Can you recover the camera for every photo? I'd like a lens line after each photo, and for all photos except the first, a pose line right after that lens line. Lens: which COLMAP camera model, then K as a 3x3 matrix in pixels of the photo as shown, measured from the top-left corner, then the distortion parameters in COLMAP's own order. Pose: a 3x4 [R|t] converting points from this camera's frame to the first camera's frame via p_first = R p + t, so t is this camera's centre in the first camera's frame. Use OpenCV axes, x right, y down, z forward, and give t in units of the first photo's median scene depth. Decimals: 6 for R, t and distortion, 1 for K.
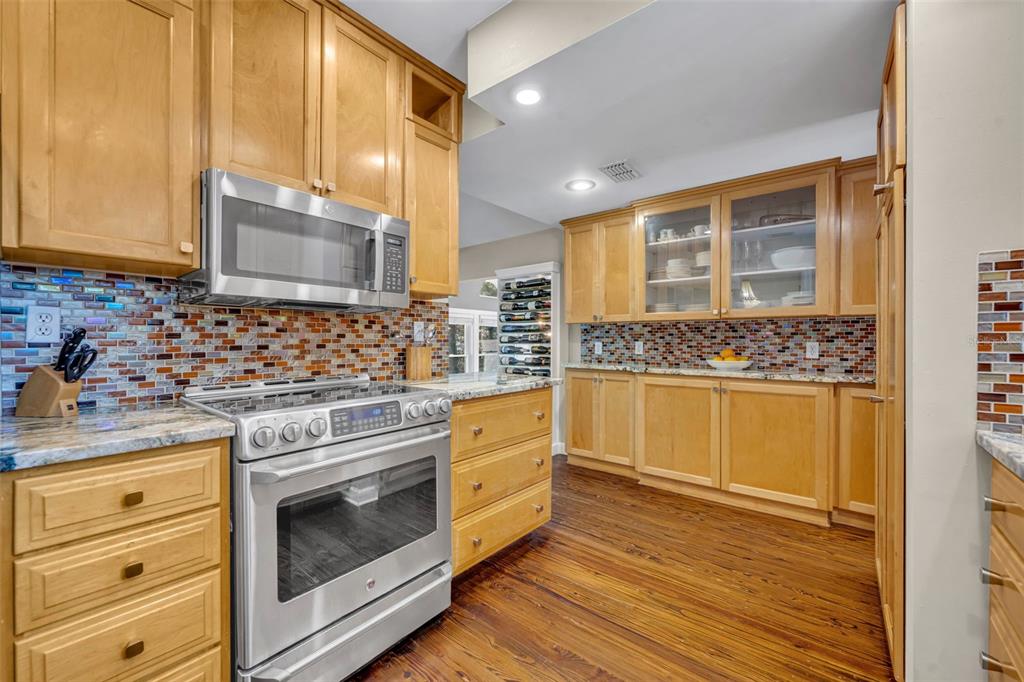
lens RADIAL K [[411.4, 0, 512.6], [0, 411.4, 343.0], [0, 0, 1]] dist [0.001058, 0.000176]
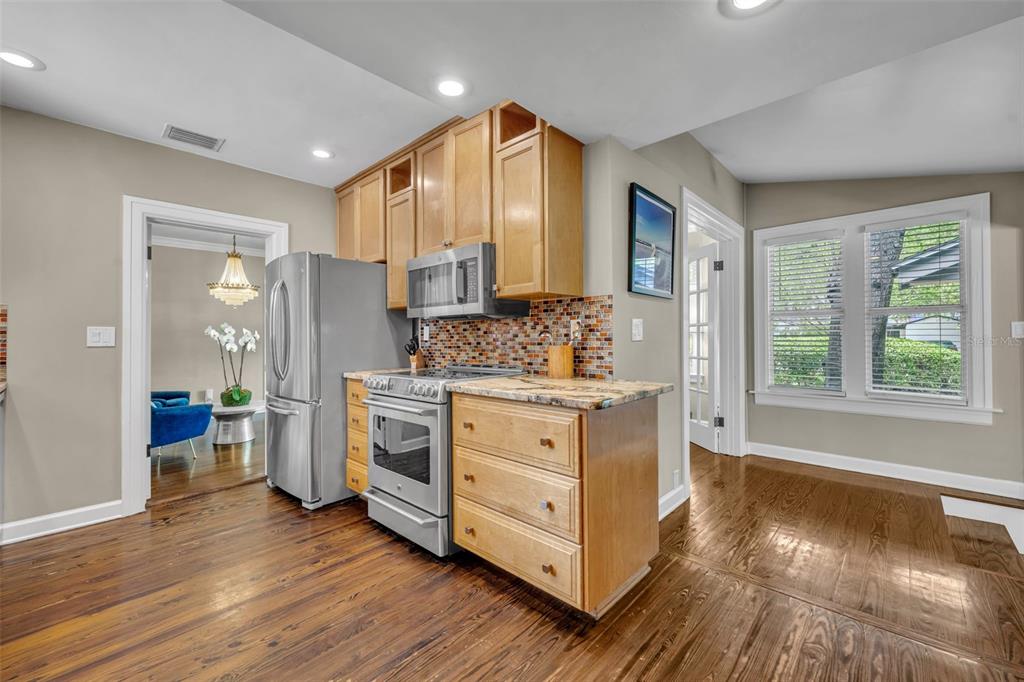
lens RADIAL K [[411.4, 0, 513.4], [0, 411.4, 335.7], [0, 0, 1]] dist [0.001058, 0.000176]
pose [[-0.069842, 0.002136, -0.997556, 0.879262], [0.007387, 0.999971, 0.001624, -0.019563], [0.997531, -0.007255, -0.069856, 1.085923]]
